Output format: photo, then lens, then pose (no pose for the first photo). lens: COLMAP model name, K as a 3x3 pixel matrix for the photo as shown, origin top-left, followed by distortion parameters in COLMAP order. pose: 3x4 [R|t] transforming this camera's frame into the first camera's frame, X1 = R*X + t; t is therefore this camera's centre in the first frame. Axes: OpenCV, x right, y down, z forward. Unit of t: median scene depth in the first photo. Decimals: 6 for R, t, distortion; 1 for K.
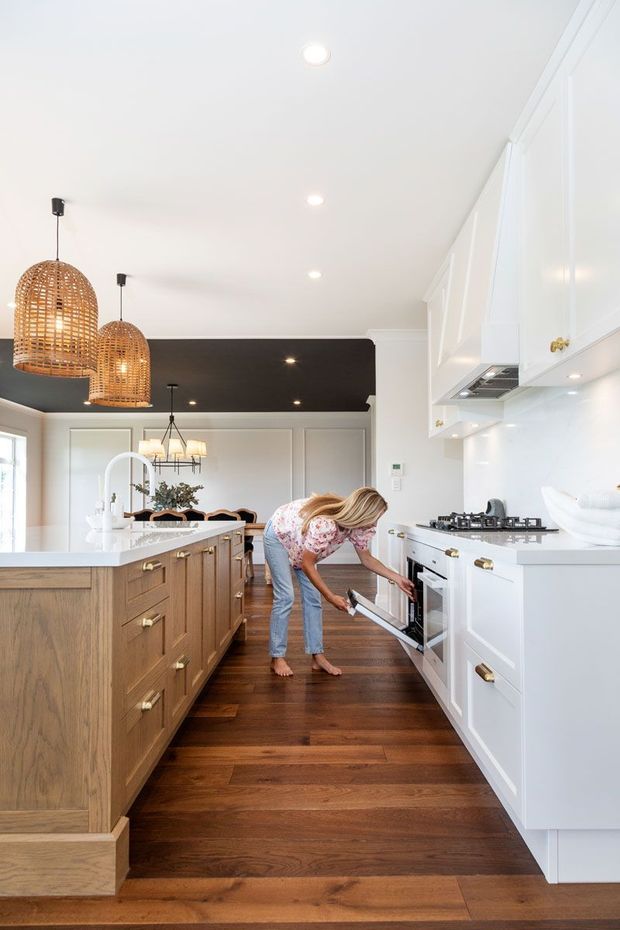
lens RADIAL K [[623.8, 0, 310.9], [0, 623.8, 444.2], [0, 0, 1]] dist [0.003148, 0.001469]
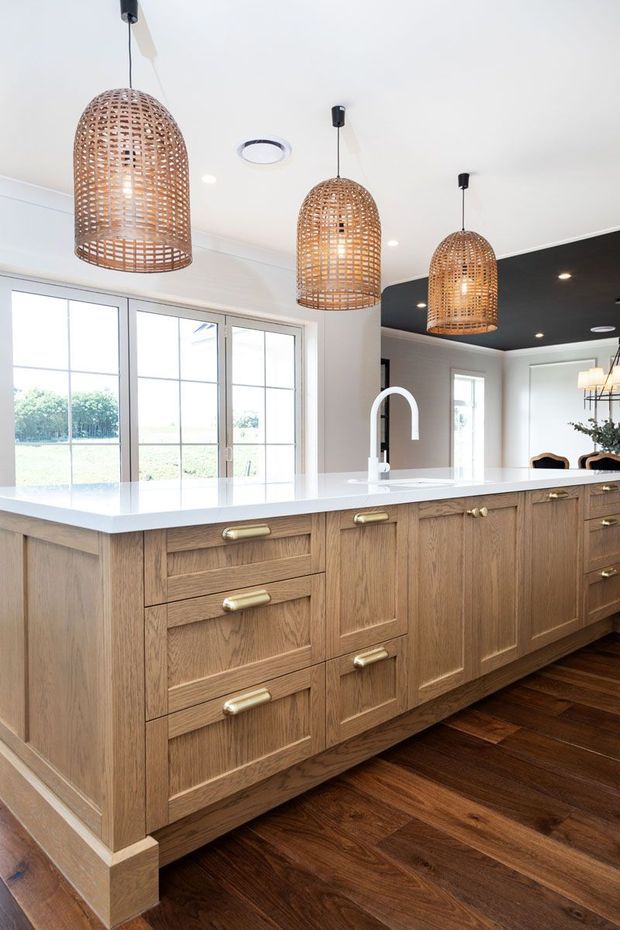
lens RADIAL K [[623.8, 0, 310.9], [0, 623.8, 444.2], [0, 0, 1]] dist [0.003148, 0.001469]
pose [[0.688264, 0.001929, -0.725458, 0.220565], [0.068189, 0.995397, 0.067340, 0.024196], [0.722249, -0.095816, 0.684964, 0.330839]]
